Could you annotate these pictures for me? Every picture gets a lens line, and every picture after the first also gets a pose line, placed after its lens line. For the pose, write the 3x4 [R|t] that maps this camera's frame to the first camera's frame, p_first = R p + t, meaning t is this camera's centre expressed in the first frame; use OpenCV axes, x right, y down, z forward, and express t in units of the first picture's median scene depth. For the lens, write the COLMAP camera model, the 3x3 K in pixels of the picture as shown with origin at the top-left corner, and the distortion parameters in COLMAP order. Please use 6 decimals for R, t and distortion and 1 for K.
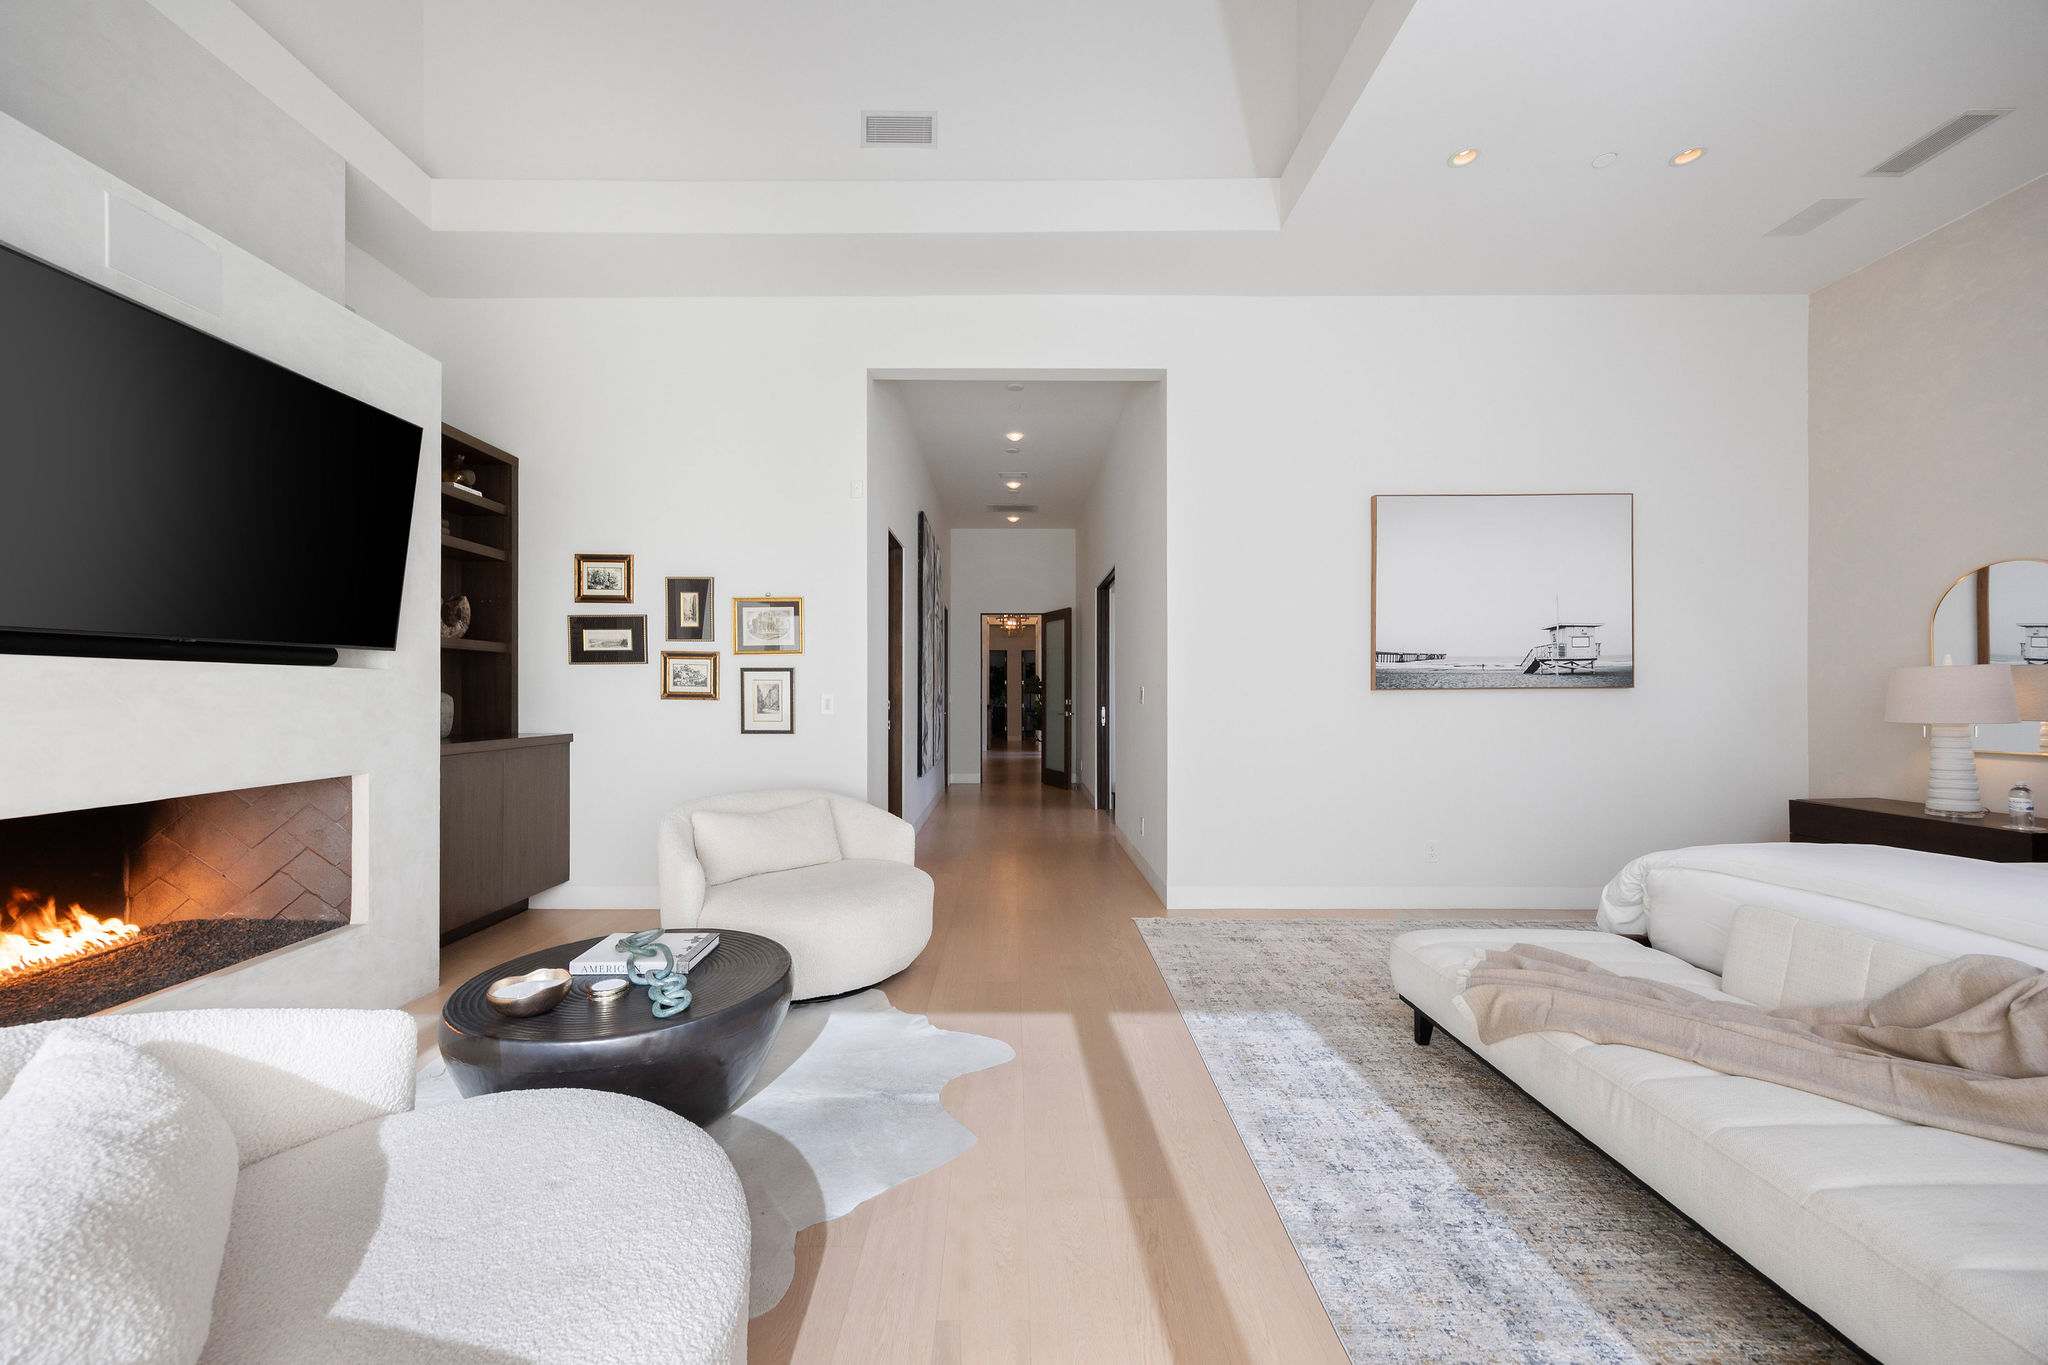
lens RADIAL K [[783.7, 0, 1013.7], [0, 783.7, 681.7], [0, 0, 1]] dist [-0.000601, -0.000418]
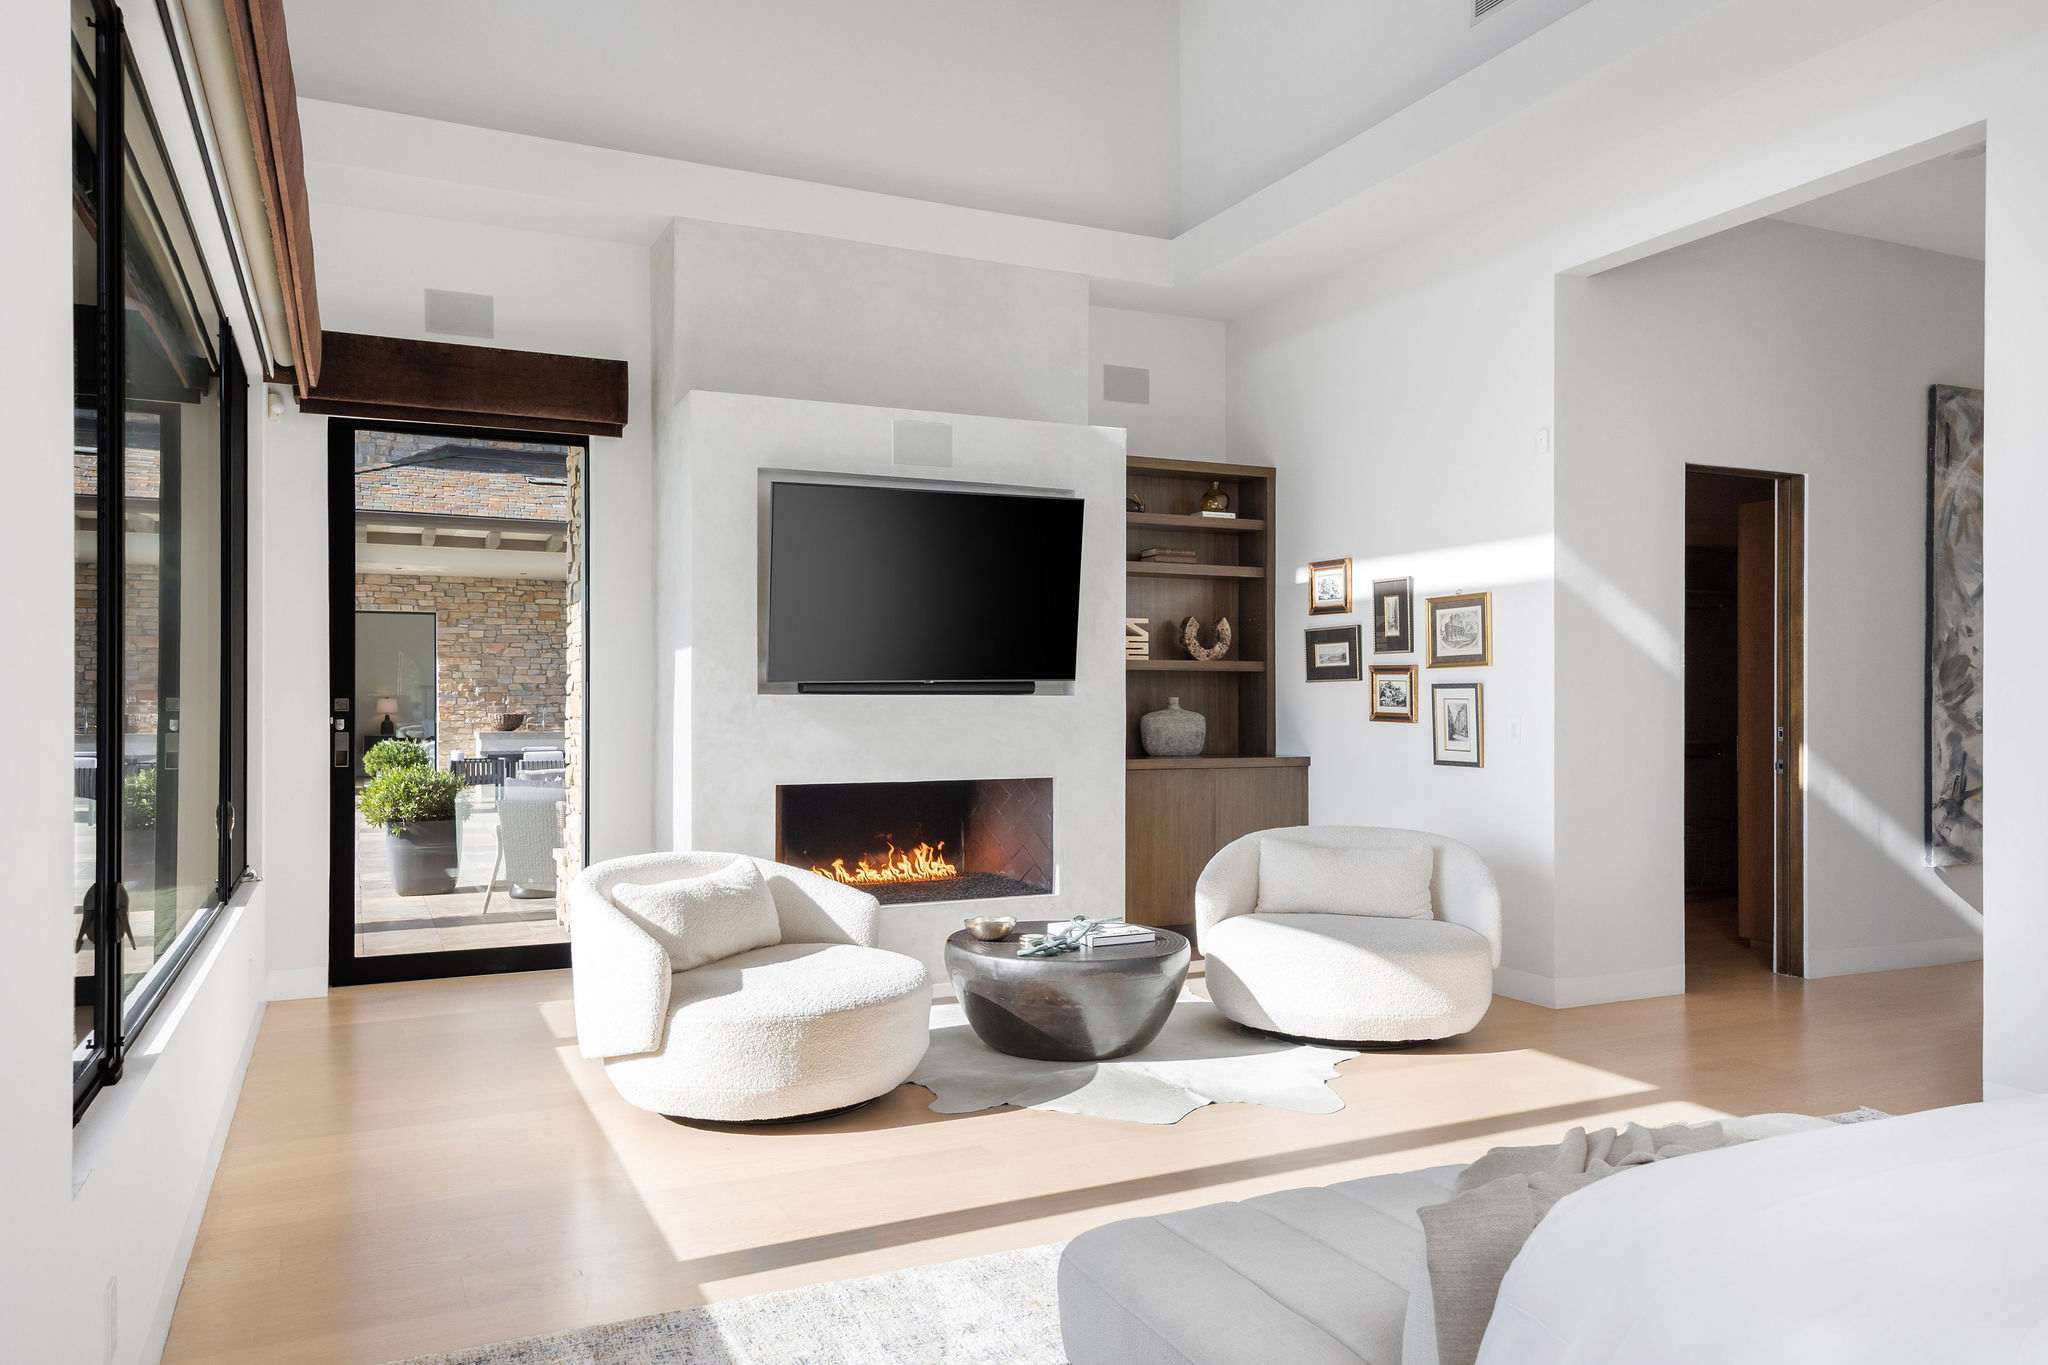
lens RADIAL K [[1416.9, 0, 1022.5], [0, 1416.9, 690.7], [0, 0, 1]] dist [0.013002, -0.000391]
pose [[0.419264, -0.007628, -0.907832, 0.819792], [0.013061, 0.999912, -0.002369, -0.012713], [0.907770, -0.010864, 0.419327, -0.013136]]
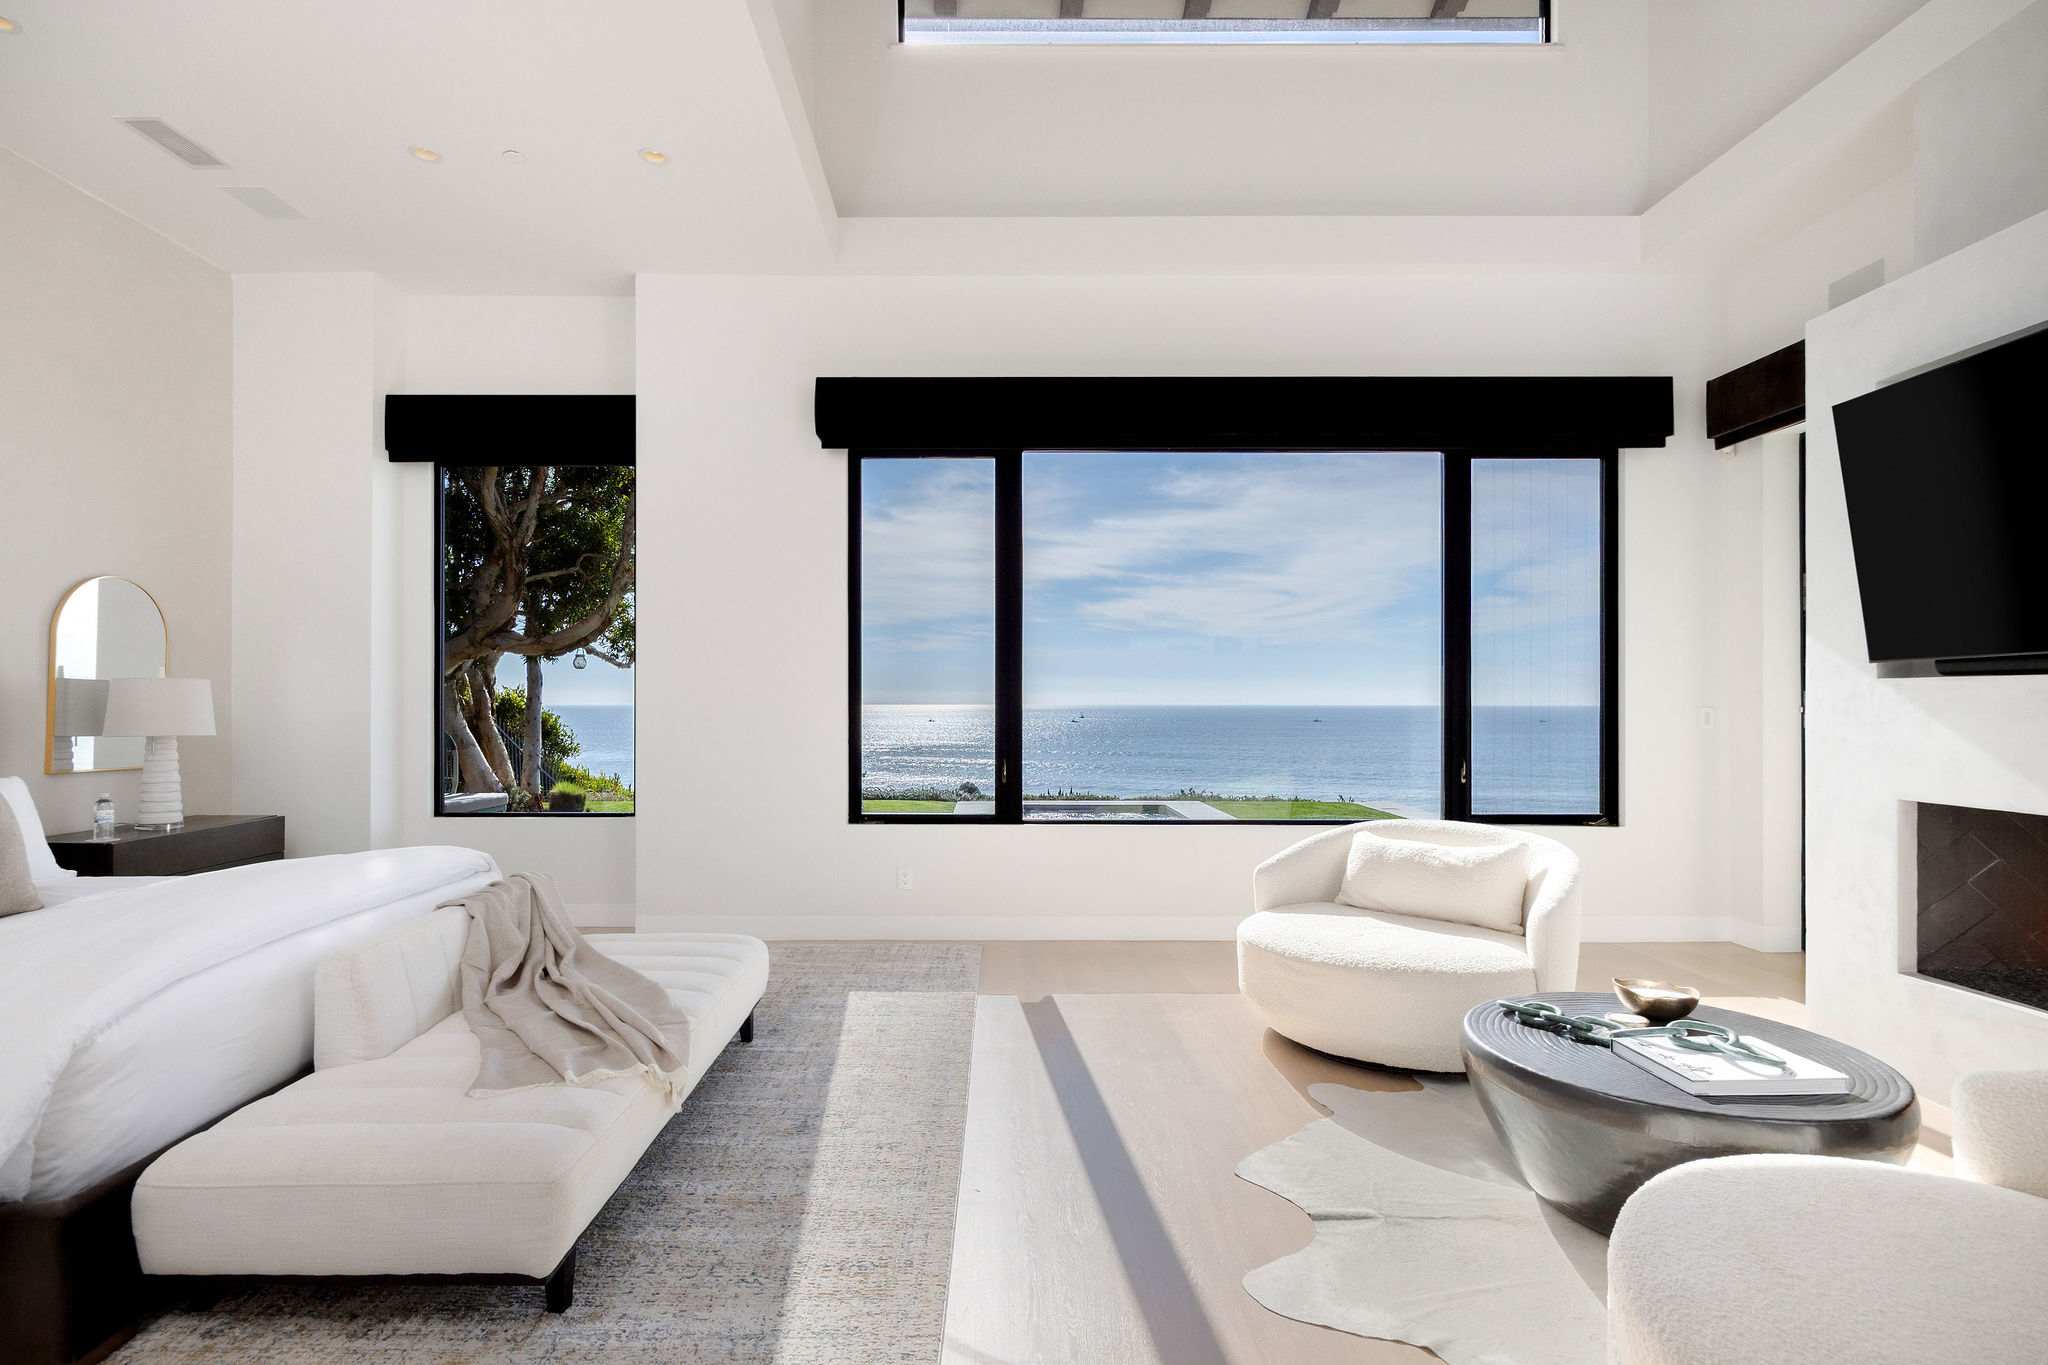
lens RADIAL K [[1059.8, 0, 1011.5], [0, 1059.8, 692.7], [0, 0, 1]] dist [0.007240, 0.000143]
pose [[-0.999988, 0.002272, -0.004317, 0.109816], [0.002367, 0.999754, -0.022040, 0.010992], [0.004266, -0.022050, -0.999748, 1.126418]]
